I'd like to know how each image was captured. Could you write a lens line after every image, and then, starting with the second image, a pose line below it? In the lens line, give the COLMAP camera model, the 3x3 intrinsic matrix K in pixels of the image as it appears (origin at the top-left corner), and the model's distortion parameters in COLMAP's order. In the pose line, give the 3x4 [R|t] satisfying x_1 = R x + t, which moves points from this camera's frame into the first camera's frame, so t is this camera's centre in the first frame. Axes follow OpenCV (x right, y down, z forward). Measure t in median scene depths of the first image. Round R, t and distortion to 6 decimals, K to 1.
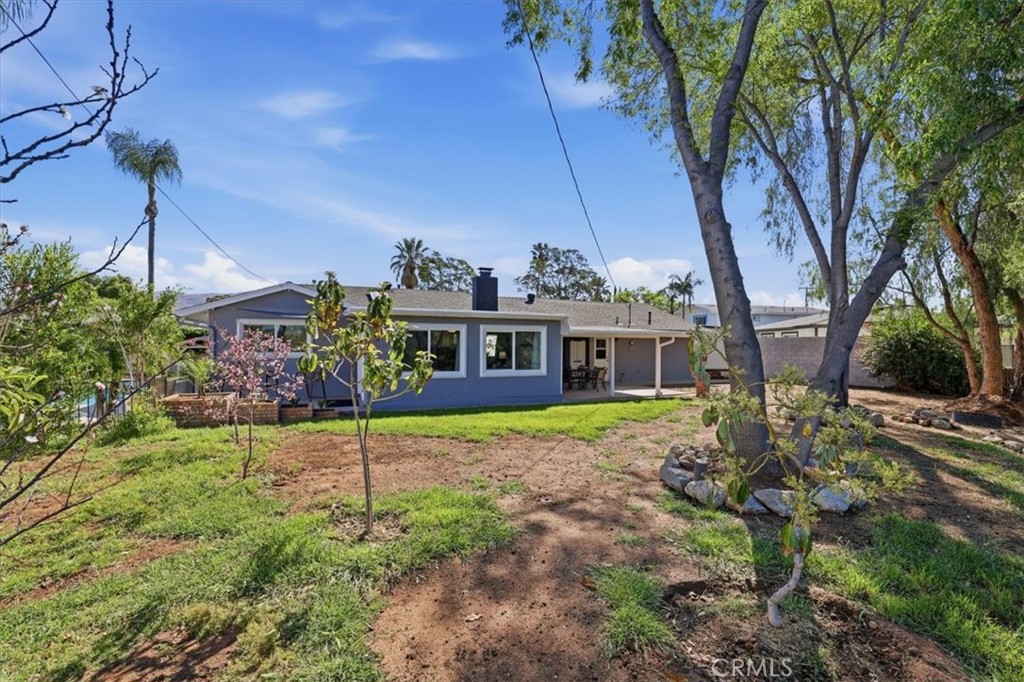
lens RADIAL K [[443.5, 0, 505.0], [0, 443.5, 338.7], [0, 0, 1]] dist [-0.042543, 0.015611]
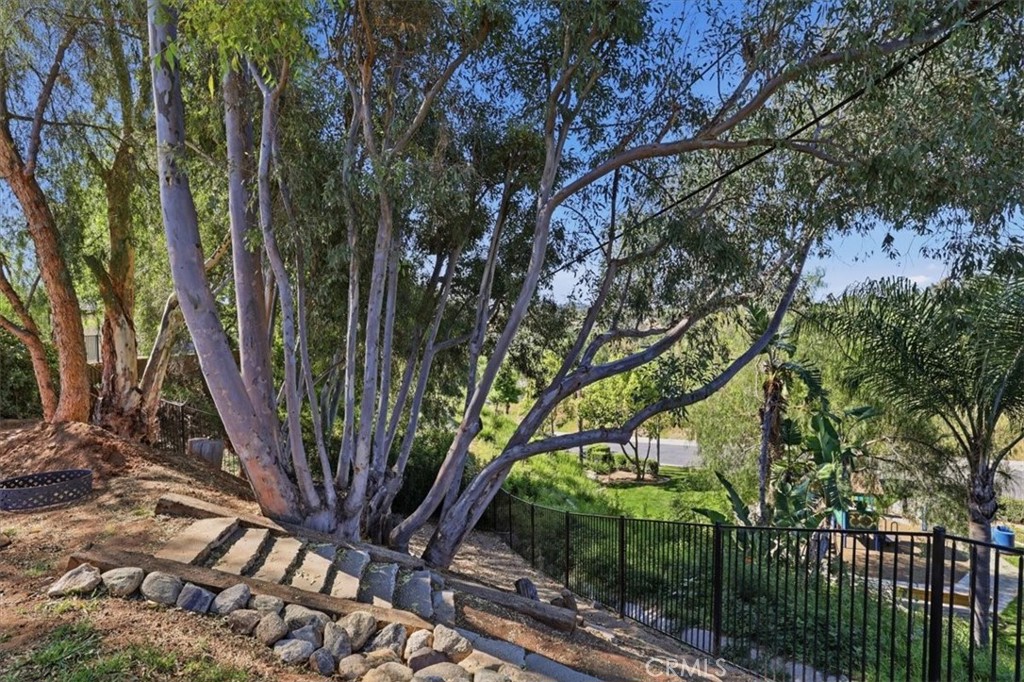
lens RADIAL K [[443.5, 0, 505.0], [0, 443.5, 338.7], [0, 0, 1]] dist [-0.042543, 0.015611]
pose [[-0.057121, -0.033912, 0.997791, 0.423884], [0.013151, 0.999311, 0.034716, 0.003455], [-0.998281, 0.015105, -0.056636, 0.366821]]
